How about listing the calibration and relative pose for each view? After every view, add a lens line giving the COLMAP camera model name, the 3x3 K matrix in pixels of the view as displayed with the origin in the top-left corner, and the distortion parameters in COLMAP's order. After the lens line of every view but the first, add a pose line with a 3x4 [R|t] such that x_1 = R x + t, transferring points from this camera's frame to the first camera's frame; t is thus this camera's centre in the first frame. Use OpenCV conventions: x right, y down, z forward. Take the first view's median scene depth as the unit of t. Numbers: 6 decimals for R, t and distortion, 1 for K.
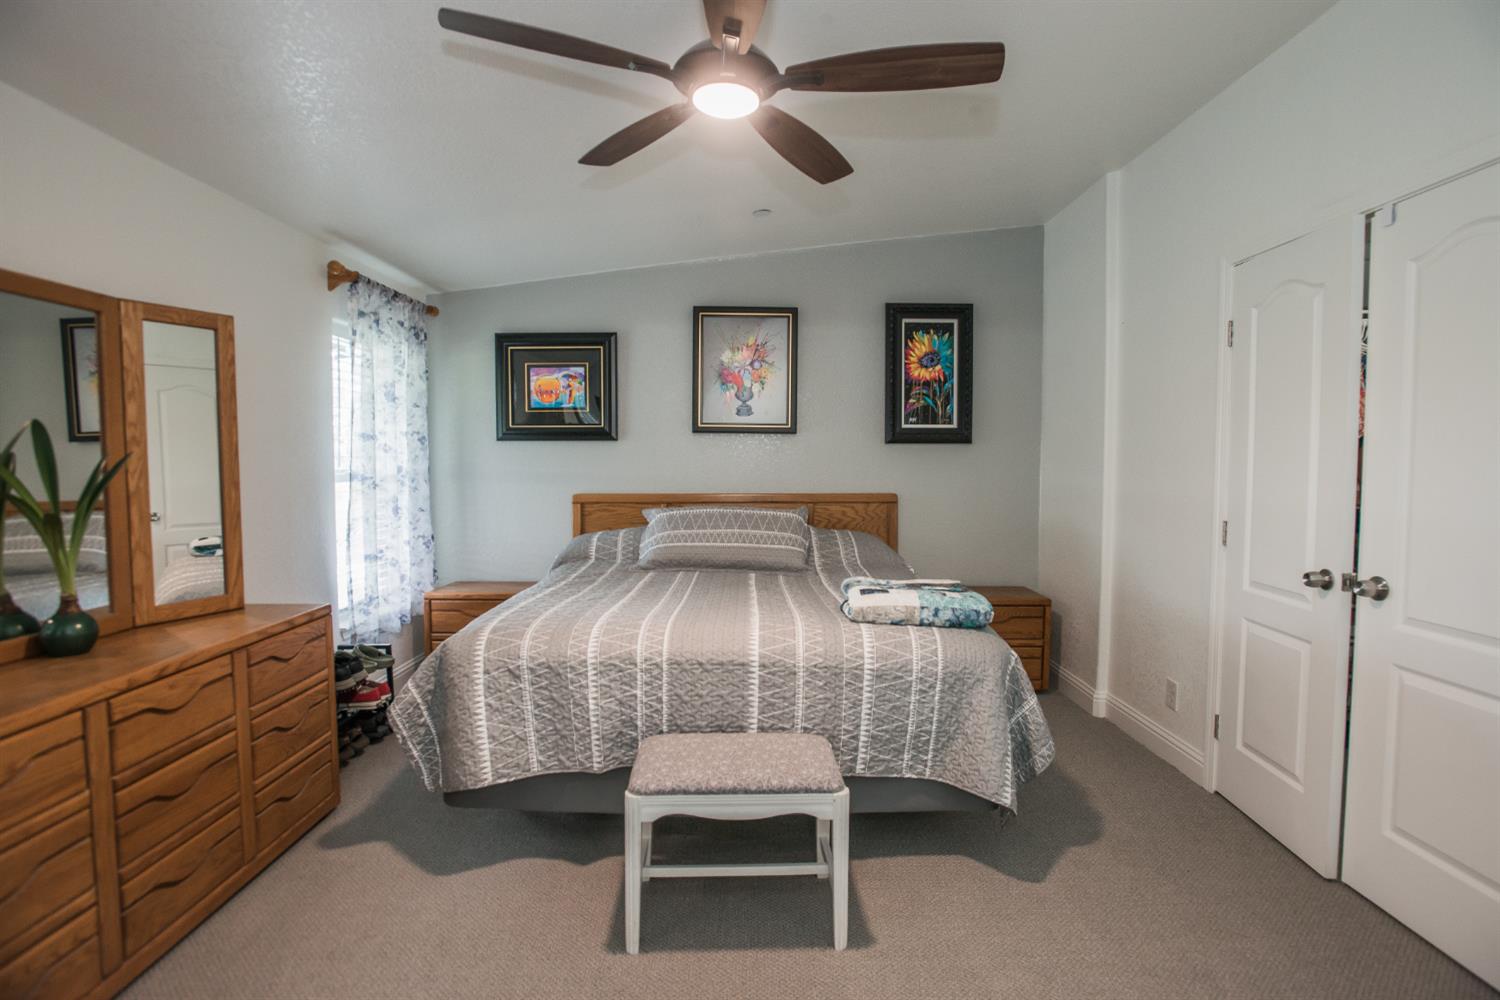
lens RADIAL K [[734.3, 0, 758.7], [0, 734.3, 493.3], [0, 0, 1]] dist [-0.064785, 0.029561]
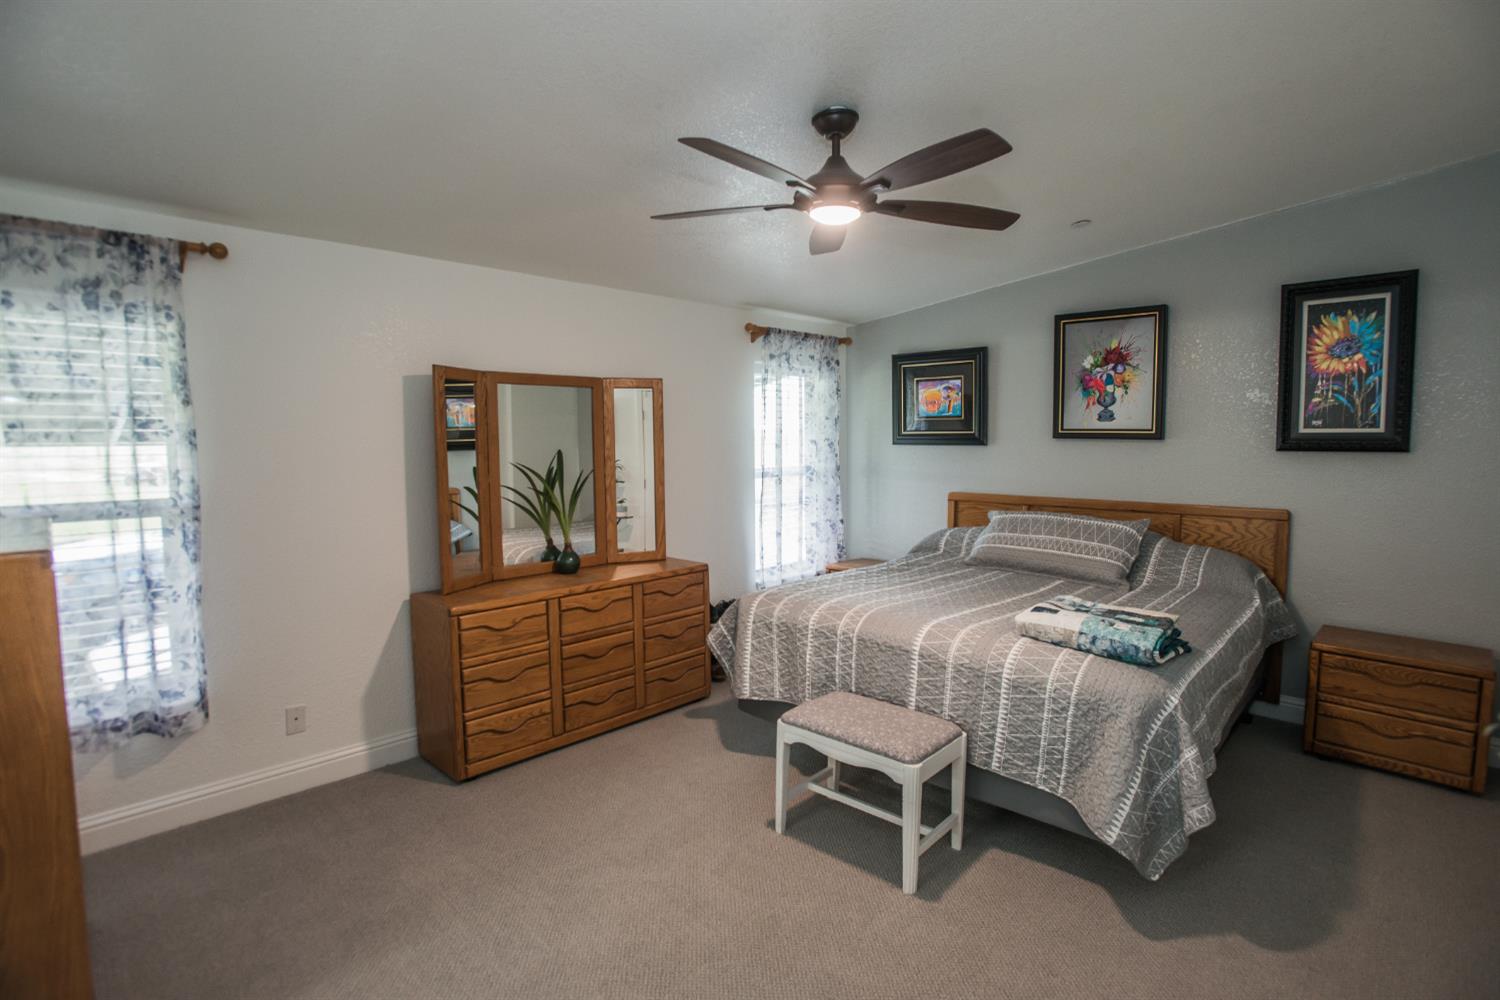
lens RADIAL K [[734.3, 0, 758.7], [0, 734.3, 493.3], [0, 0, 1]] dist [-0.064785, 0.029561]
pose [[0.714823, 0.050645, -0.697469, 0.602246], [-0.028887, 0.998661, 0.042909, -0.068732], [0.698708, -0.010524, 0.715329, -0.031796]]
